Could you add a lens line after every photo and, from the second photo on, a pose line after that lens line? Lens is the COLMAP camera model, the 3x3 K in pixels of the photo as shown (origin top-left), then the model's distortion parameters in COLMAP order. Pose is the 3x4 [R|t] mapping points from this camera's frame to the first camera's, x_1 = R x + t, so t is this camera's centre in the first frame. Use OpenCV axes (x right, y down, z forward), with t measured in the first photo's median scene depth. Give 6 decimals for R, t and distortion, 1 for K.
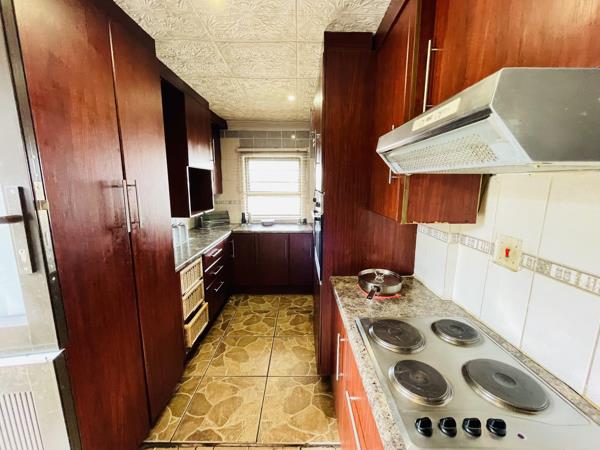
lens RADIAL K [[242.8, 0, 300.0], [0, 242.8, 225.0], [0, 0, 1]] dist [-0.000669, -0.000017]
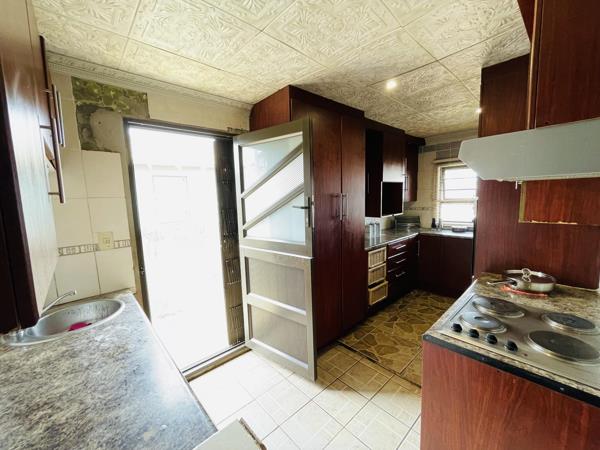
lens RADIAL K [[242.8, 0, 300.0], [0, 242.8, 225.0], [0, 0, 1]] dist [-0.000669, -0.000017]
pose [[0.671096, 0.063630, -0.738635, 0.277568], [-0.091077, 0.995839, 0.003039, 0.051002], [0.735755, 0.065233, 0.674099, -0.294971]]
